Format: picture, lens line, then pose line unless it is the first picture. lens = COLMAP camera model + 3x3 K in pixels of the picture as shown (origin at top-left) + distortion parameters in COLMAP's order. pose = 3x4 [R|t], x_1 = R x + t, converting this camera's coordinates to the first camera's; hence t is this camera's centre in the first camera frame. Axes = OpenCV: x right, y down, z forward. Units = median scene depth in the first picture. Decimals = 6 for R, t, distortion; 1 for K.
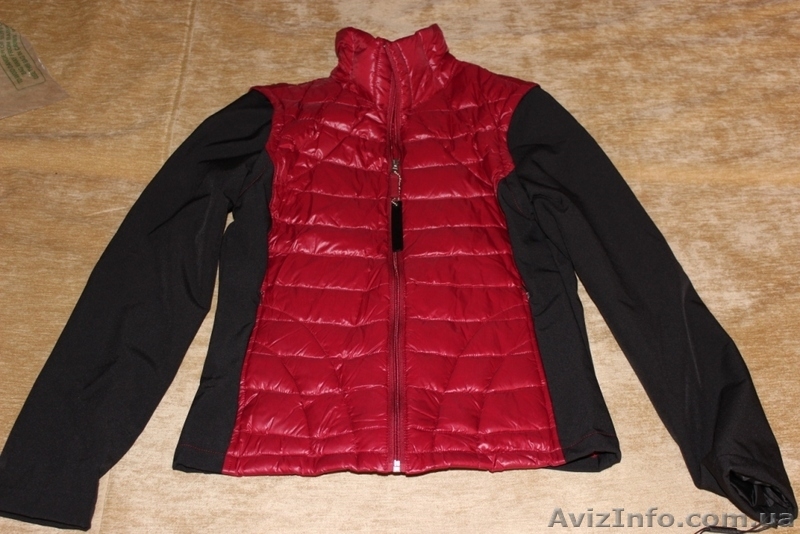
lens RADIAL K [[1011.0, 0, 396.1], [0, 1011.0, 266.5], [0, 0, 1]] dist [-0.070411, 0.000000]
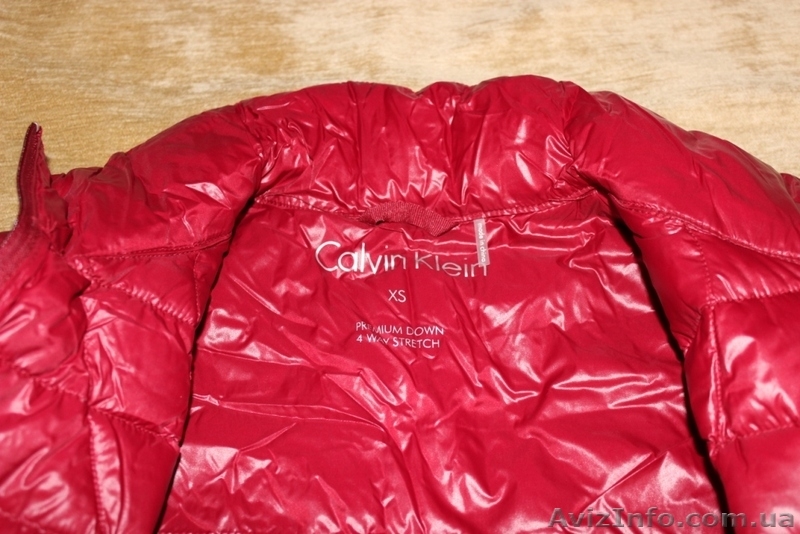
lens RADIAL K [[1011.0, 0, 402.1], [0, 1011.0, 265.2], [0, 0, 1]] dist [-0.070411, 0.000000]
pose [[0.998660, -0.051374, -0.006297, -0.019924], [0.051725, 0.994973, 0.085750, -0.218763], [0.001861, -0.085961, 0.996297, 0.670636]]
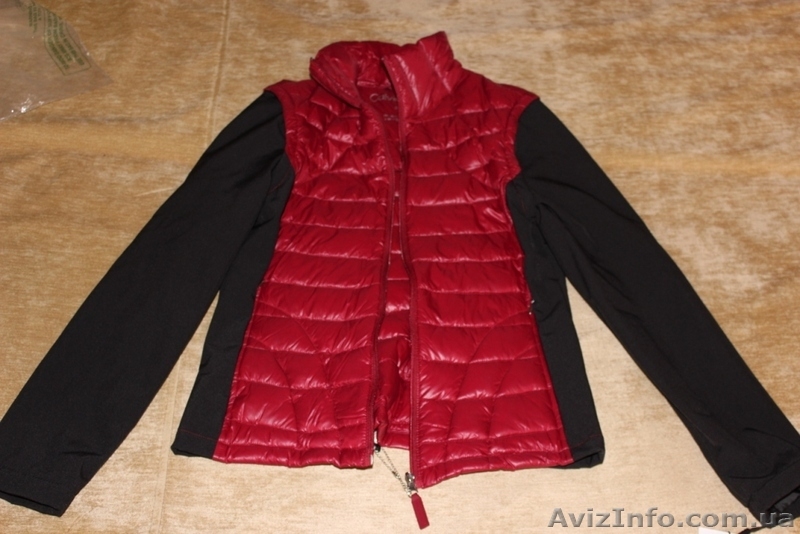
lens RADIAL K [[1011.0, 0, 402.3], [0, 1011.0, 267.3], [0, 0, 1]] dist [-0.070411, 0.000000]
pose [[0.999653, 0.010920, 0.023976, -0.047815], [-0.011244, 0.999847, 0.013435, 0.005800], [-0.023826, -0.013700, 0.999622, -0.052703]]
